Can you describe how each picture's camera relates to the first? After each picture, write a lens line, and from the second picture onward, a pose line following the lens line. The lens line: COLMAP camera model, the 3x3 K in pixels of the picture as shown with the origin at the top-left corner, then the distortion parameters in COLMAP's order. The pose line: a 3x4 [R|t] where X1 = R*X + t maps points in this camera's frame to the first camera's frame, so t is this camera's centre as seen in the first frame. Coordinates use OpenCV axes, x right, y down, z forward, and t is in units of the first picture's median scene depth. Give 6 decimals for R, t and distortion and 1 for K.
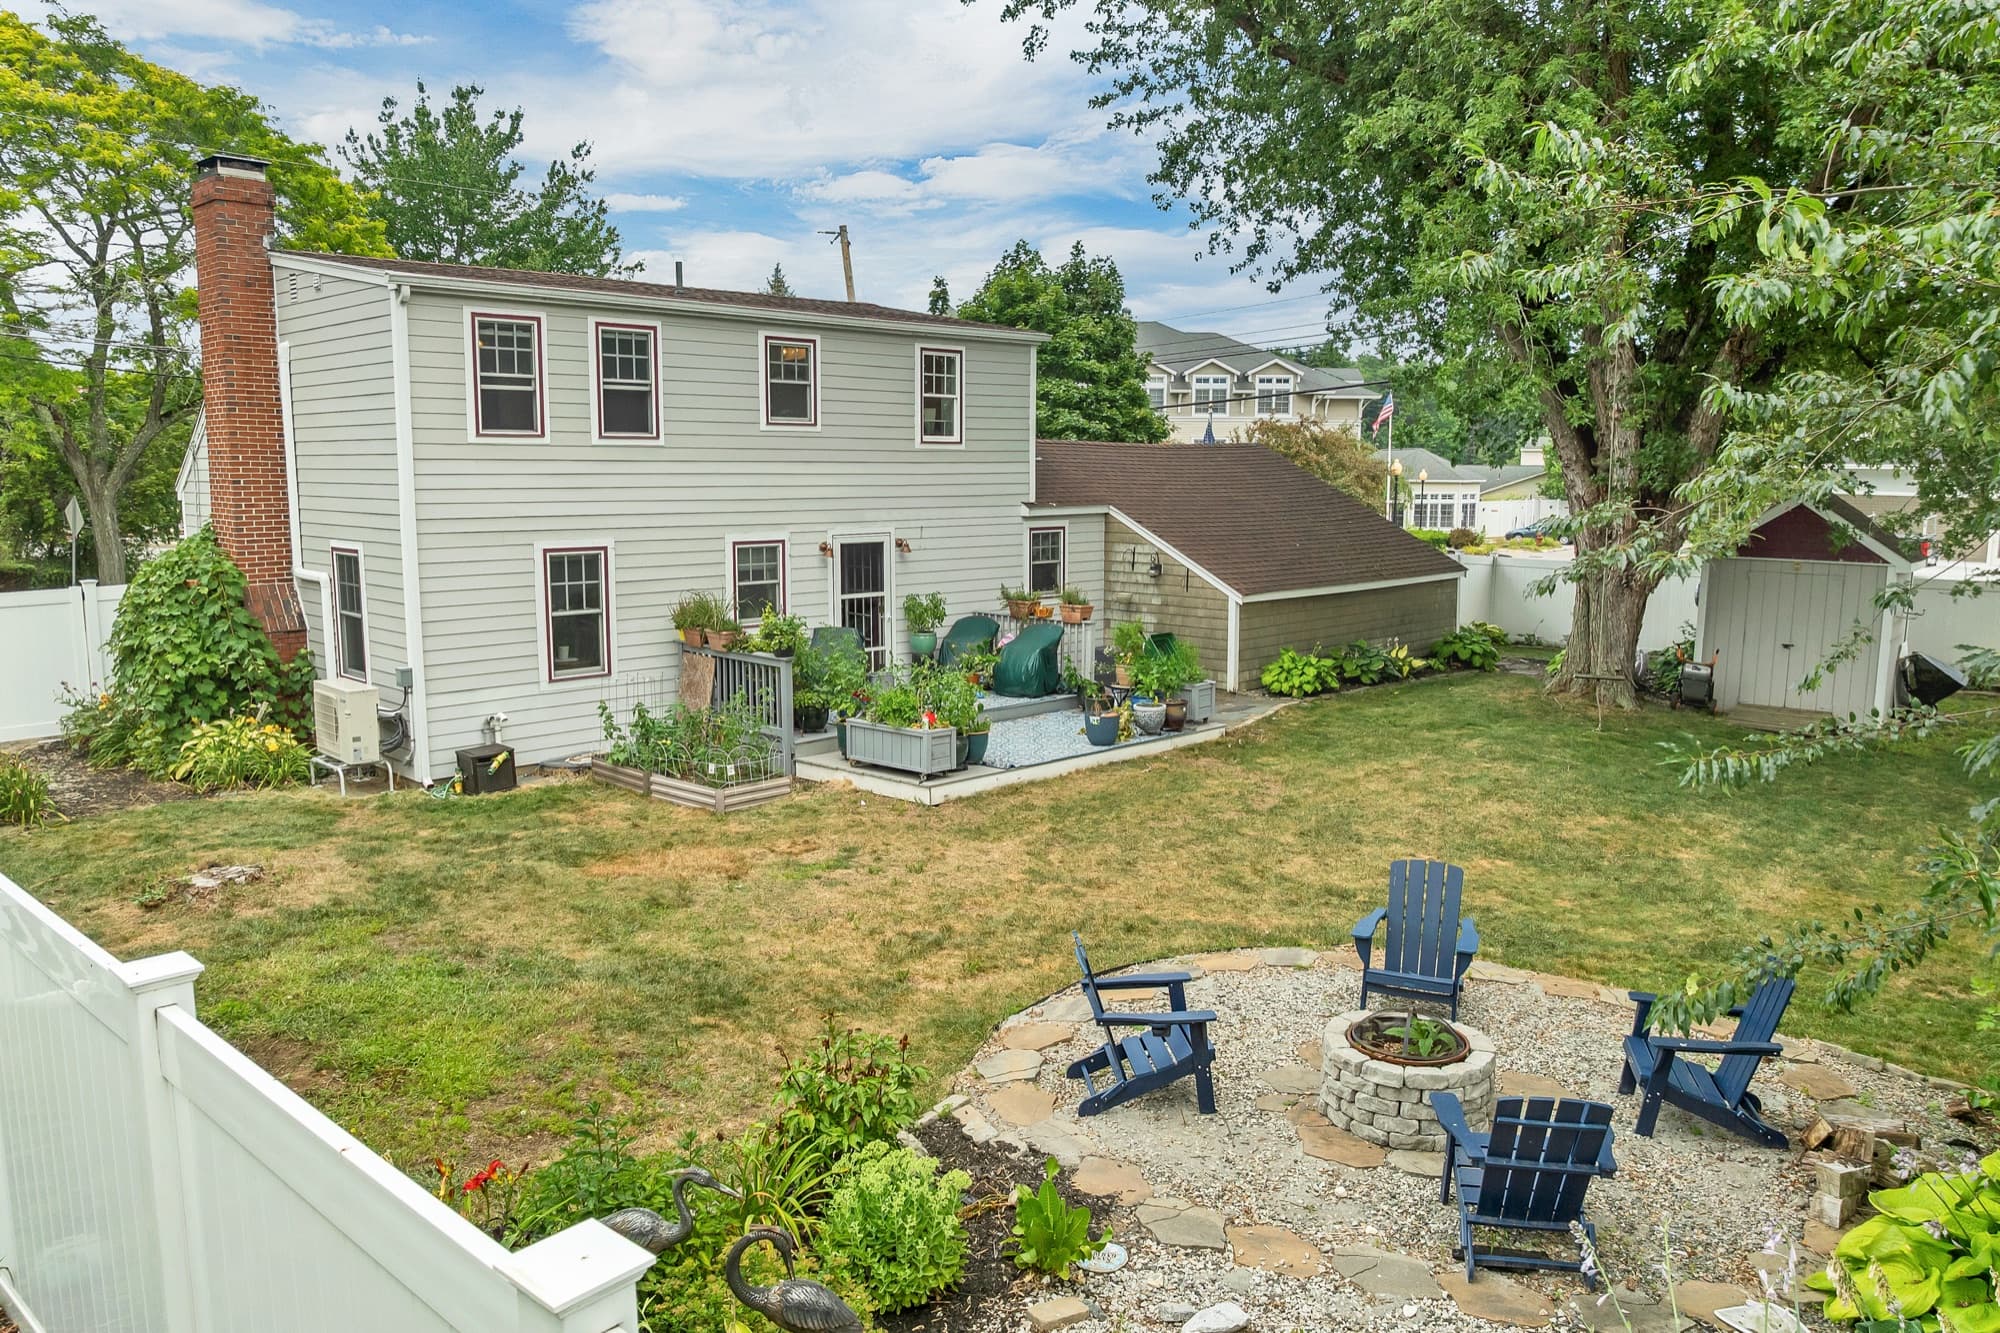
lens RADIAL K [[1455.5, 0, 1004.2], [0, 1455.5, 667.9], [0, 0, 1]] dist [-0.034946, -0.008810]
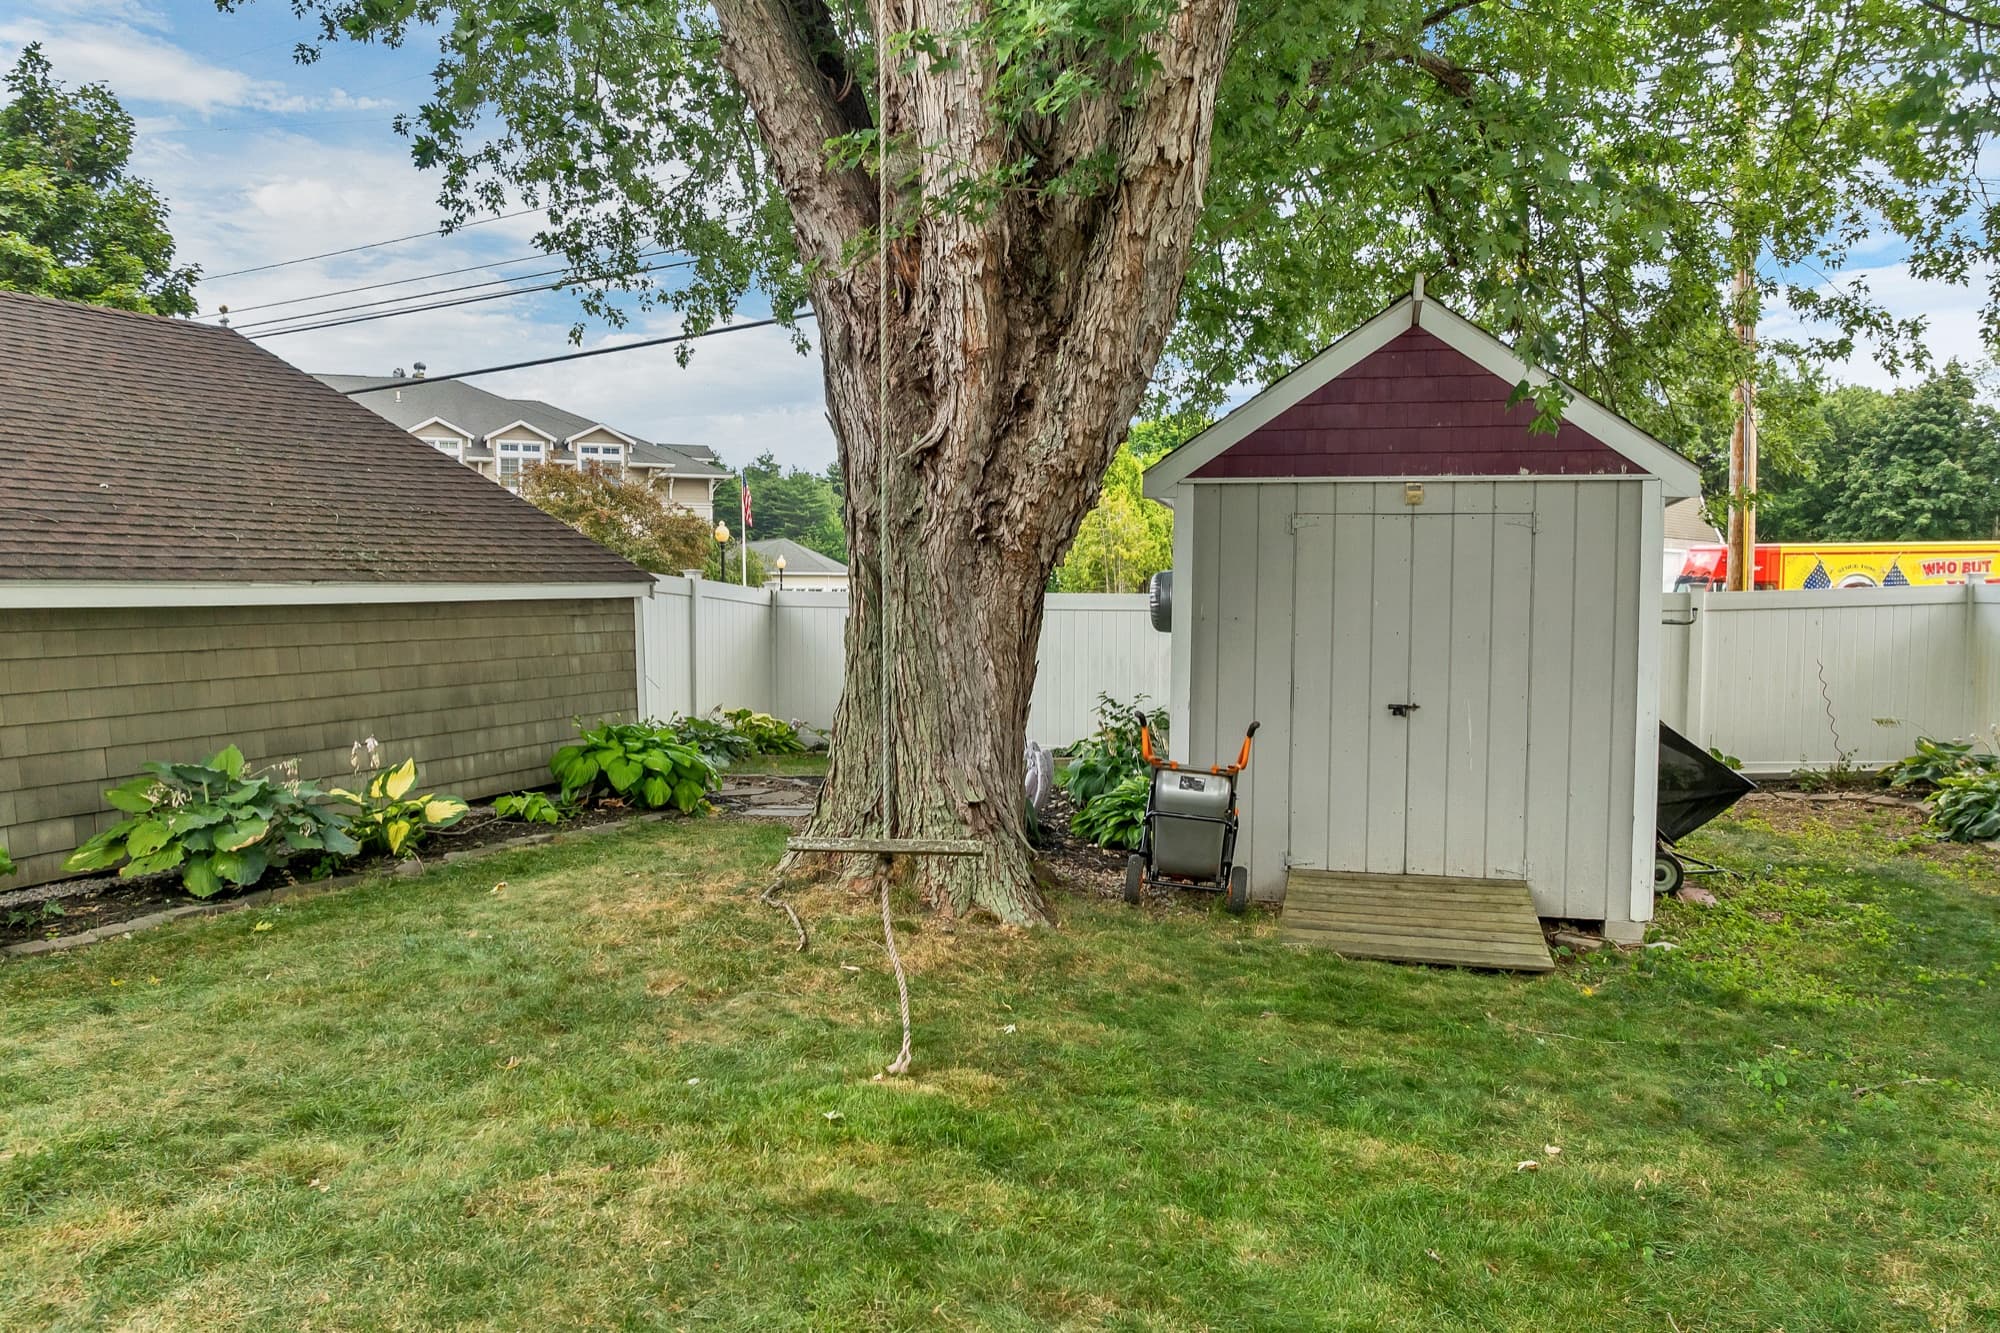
lens RADIAL K [[1455.5, 0, 1000.5], [0, 1455.5, 670.8], [0, 0, 1]] dist [-0.034946, -0.008810]
pose [[0.921368, -0.027718, 0.387702, 0.259277], [0.059644, 0.995723, -0.070557, -0.004072], [-0.384088, 0.088133, 0.919081, 0.593850]]
